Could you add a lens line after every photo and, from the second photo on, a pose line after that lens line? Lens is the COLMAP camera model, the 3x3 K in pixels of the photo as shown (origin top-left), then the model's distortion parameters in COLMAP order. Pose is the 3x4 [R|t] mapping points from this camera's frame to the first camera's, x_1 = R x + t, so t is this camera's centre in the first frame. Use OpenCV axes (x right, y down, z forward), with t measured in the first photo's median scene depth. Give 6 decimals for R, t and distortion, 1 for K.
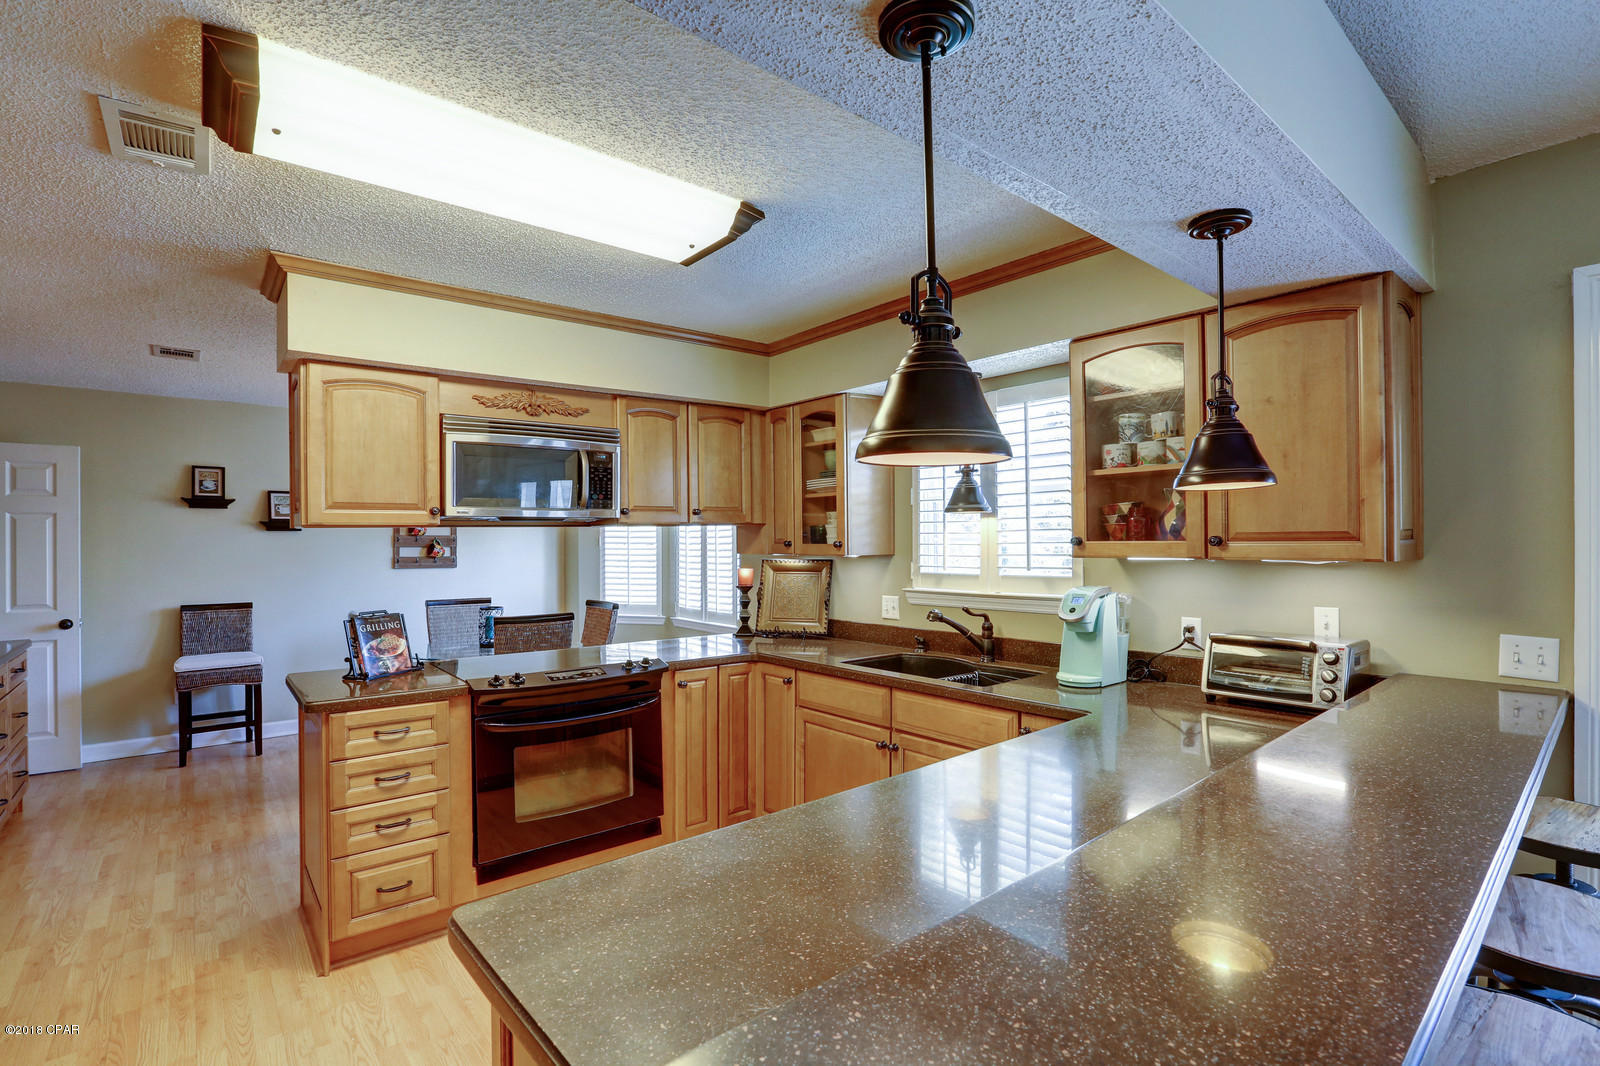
lens RADIAL K [[741.8, 0, 800.0], [0, 741.8, 533.0], [0, 0, 1]] dist [-0.067584, 0.035130]
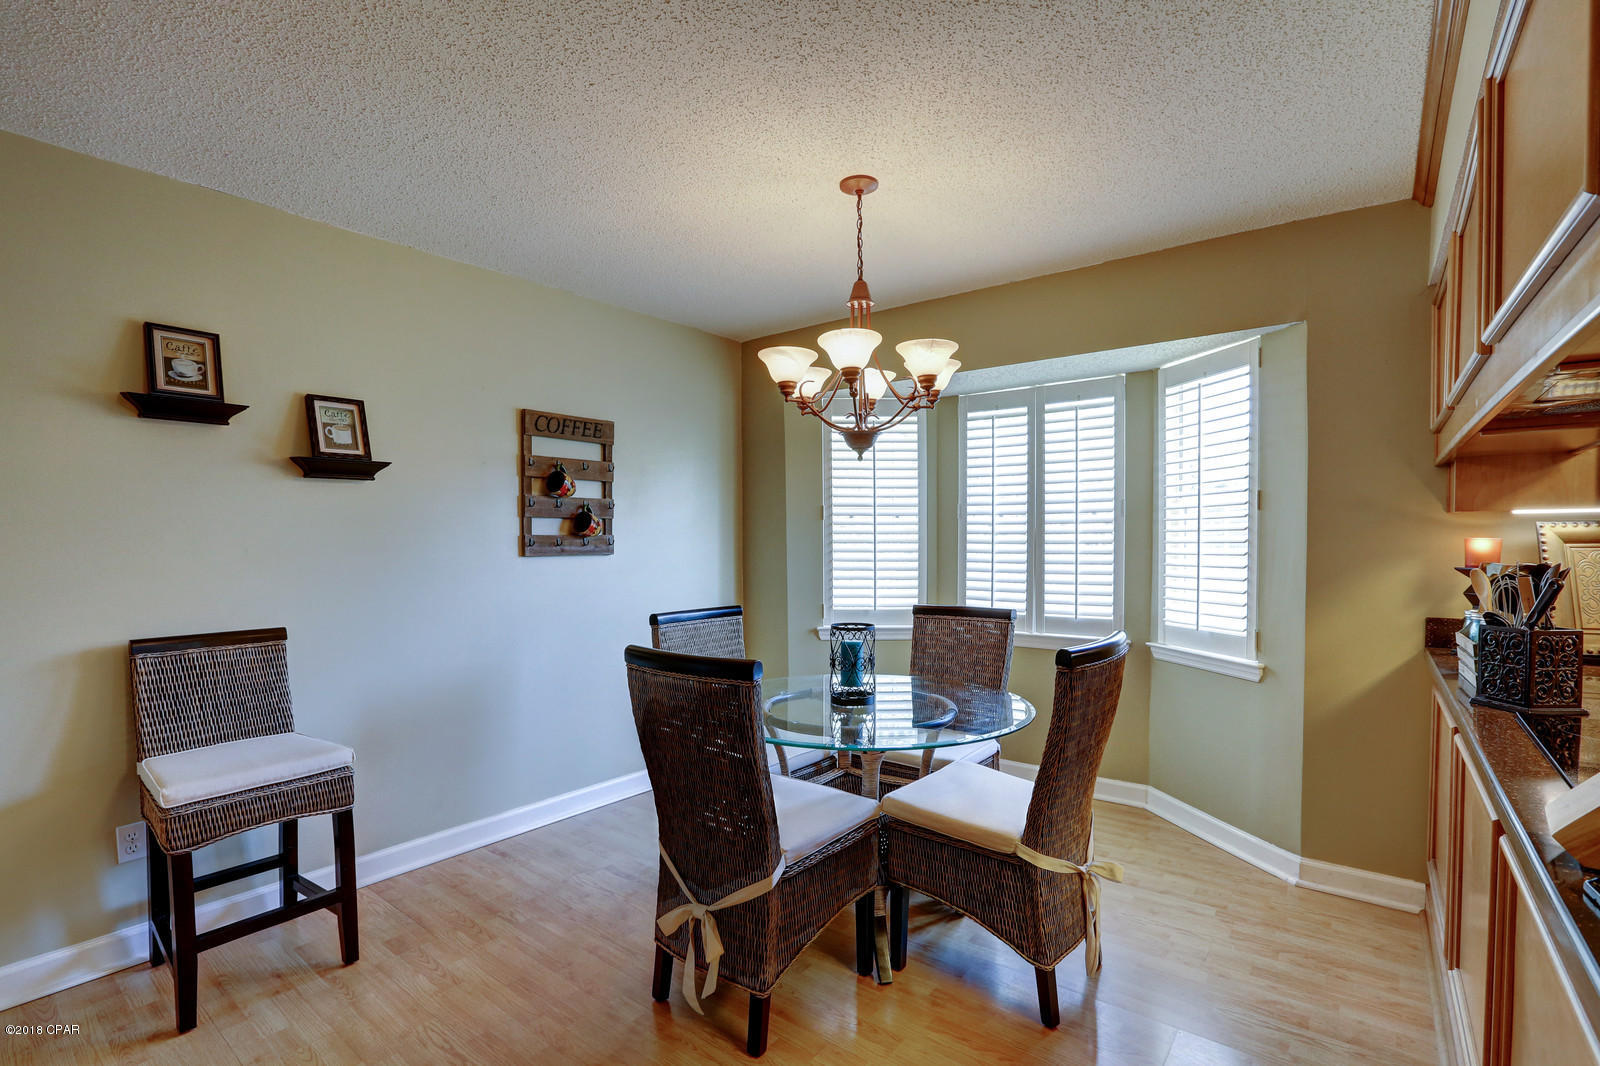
lens RADIAL K [[737.5, 0, 793.4], [0, 737.5, 548.8], [0, 0, 1]] dist [-0.015432, 0.000289]
pose [[0.978731, -0.006031, 0.205060, -0.683731], [0.000873, 0.999681, 0.025235, 0.042412], [-0.205147, -0.024520, 0.978424, 0.596429]]
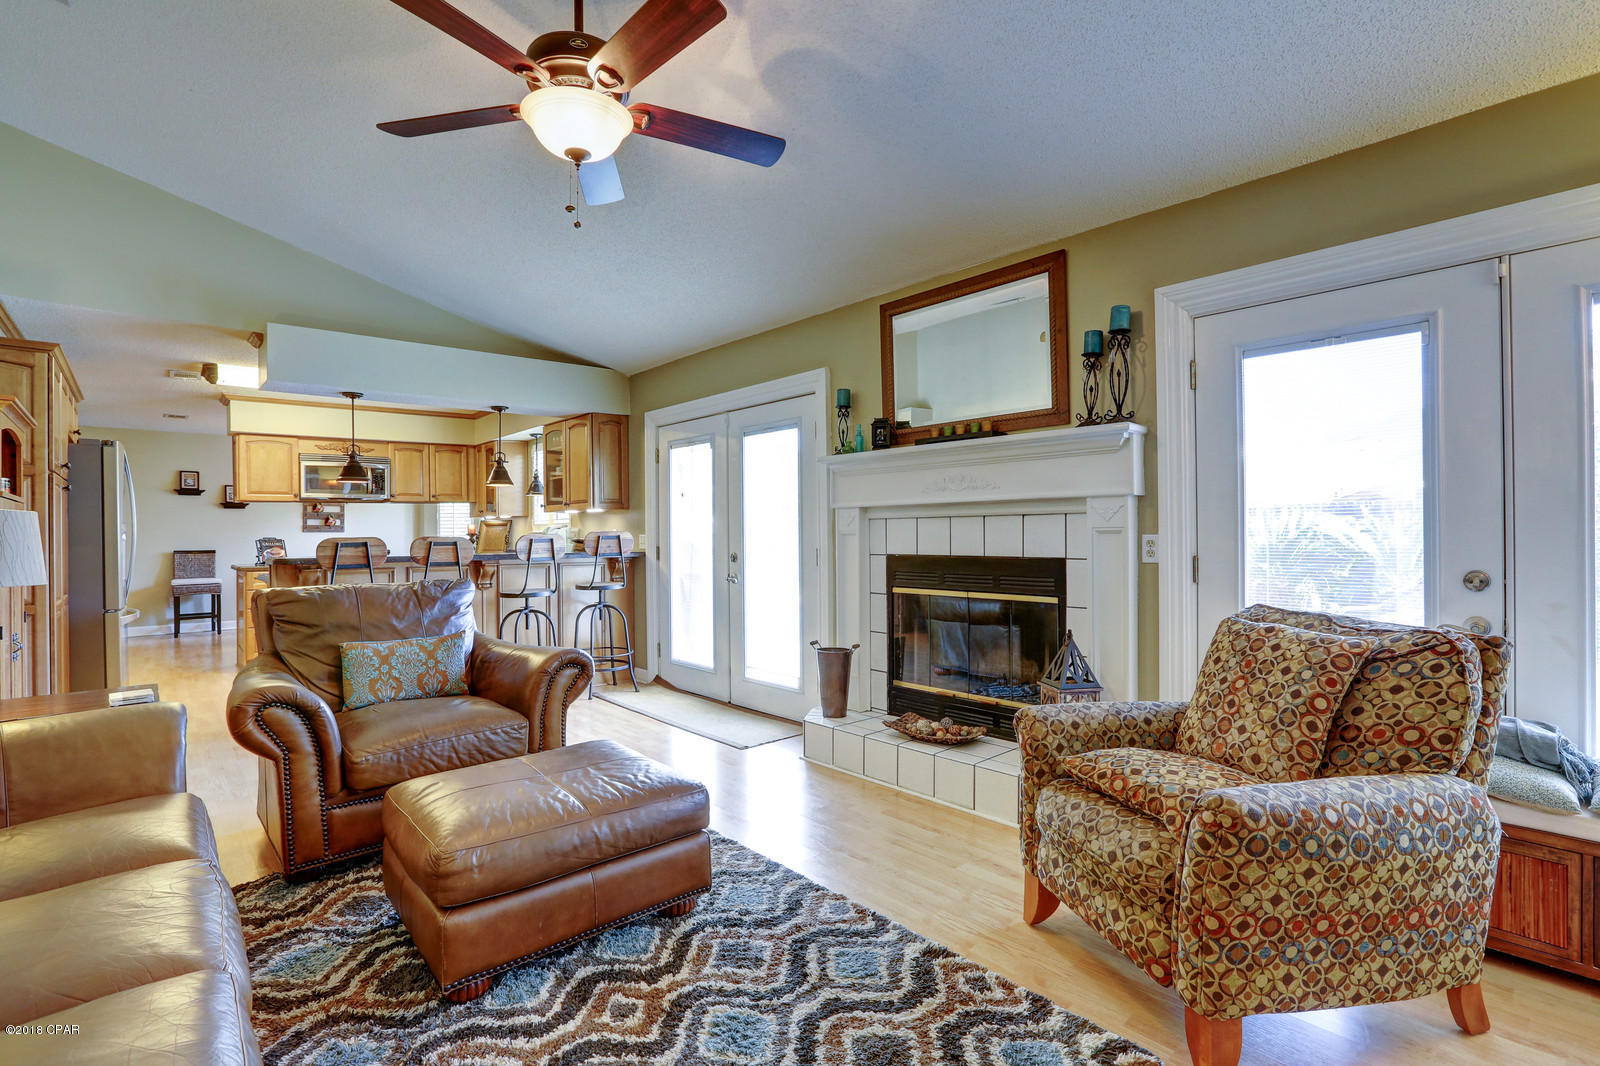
lens RADIAL K [[741.8, 0, 800.0], [0, 741.8, 533.0], [0, 0, 1]] dist [-0.067584, 0.035130]
pose [[0.999276, -0.001302, 0.038020, 0.722698], [0.000804, 0.999914, 0.013092, 0.043912], [-0.038034, -0.013052, 0.999191, -0.974193]]
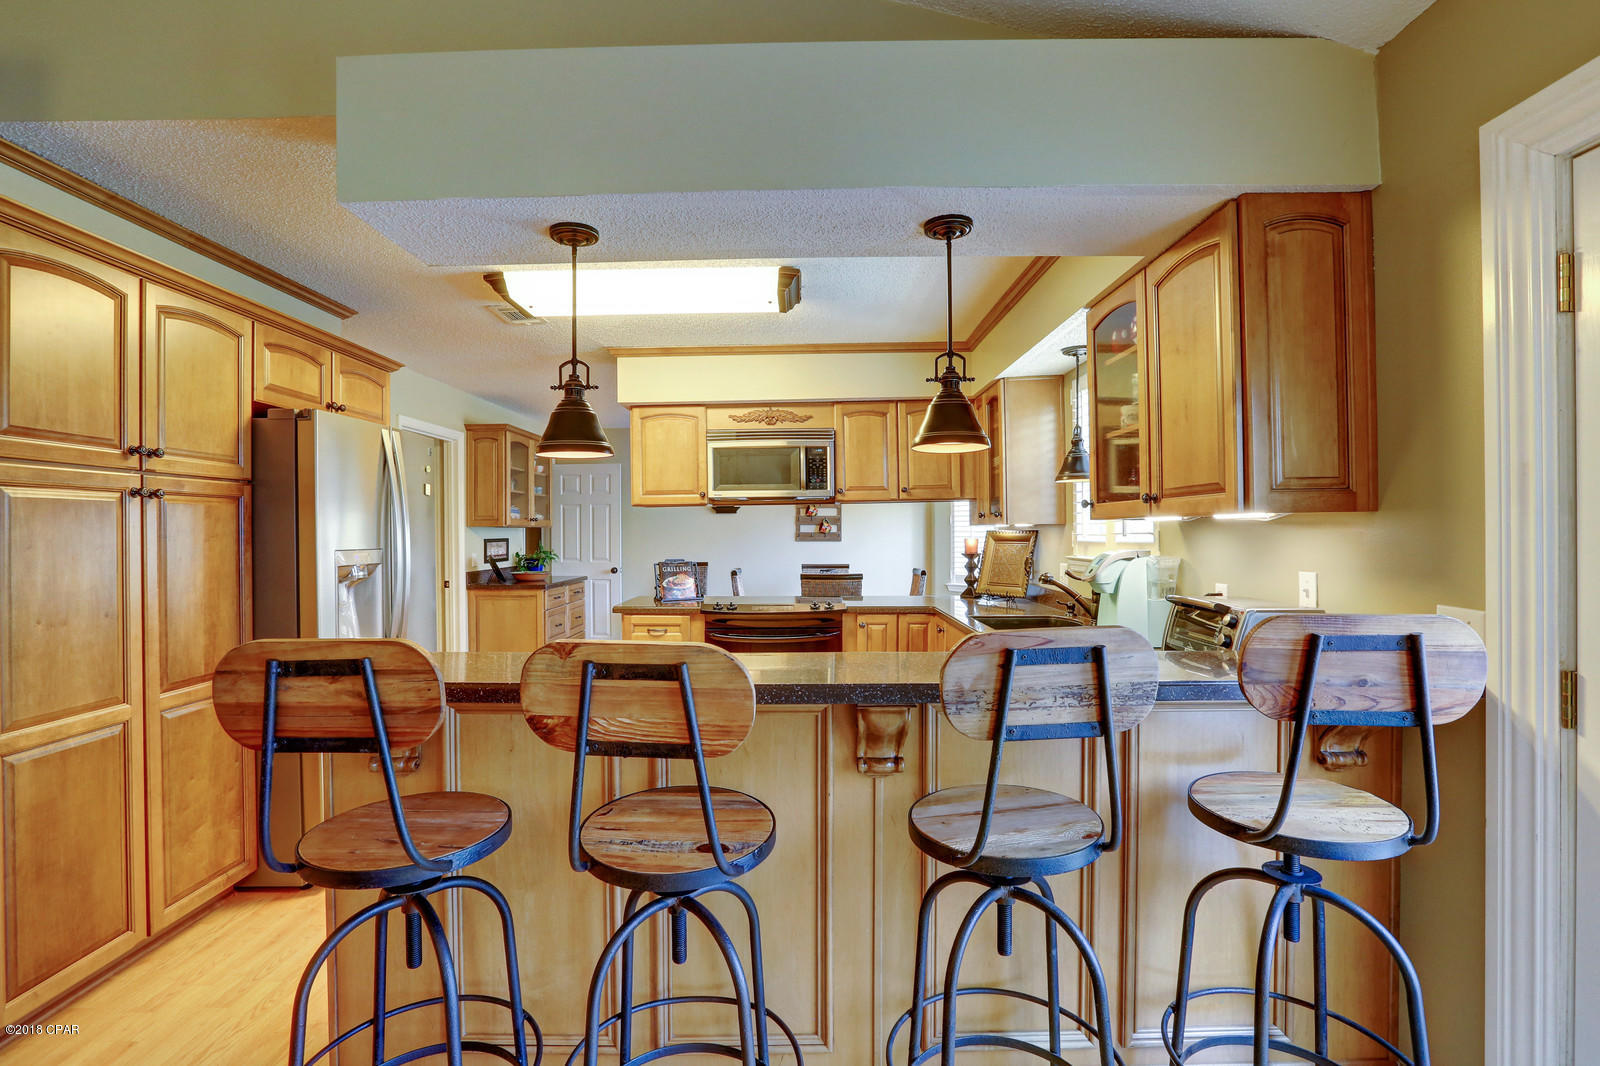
lens RADIAL K [[741.8, 0, 800.0], [0, 741.8, 533.0], [0, 0, 1]] dist [-0.067584, 0.035130]
pose [[0.765733, 0.003521, -0.643149, 0.453725], [0.008429, 0.999844, 0.015509, 0.019384], [0.643104, -0.017298, 0.765584, -0.036135]]
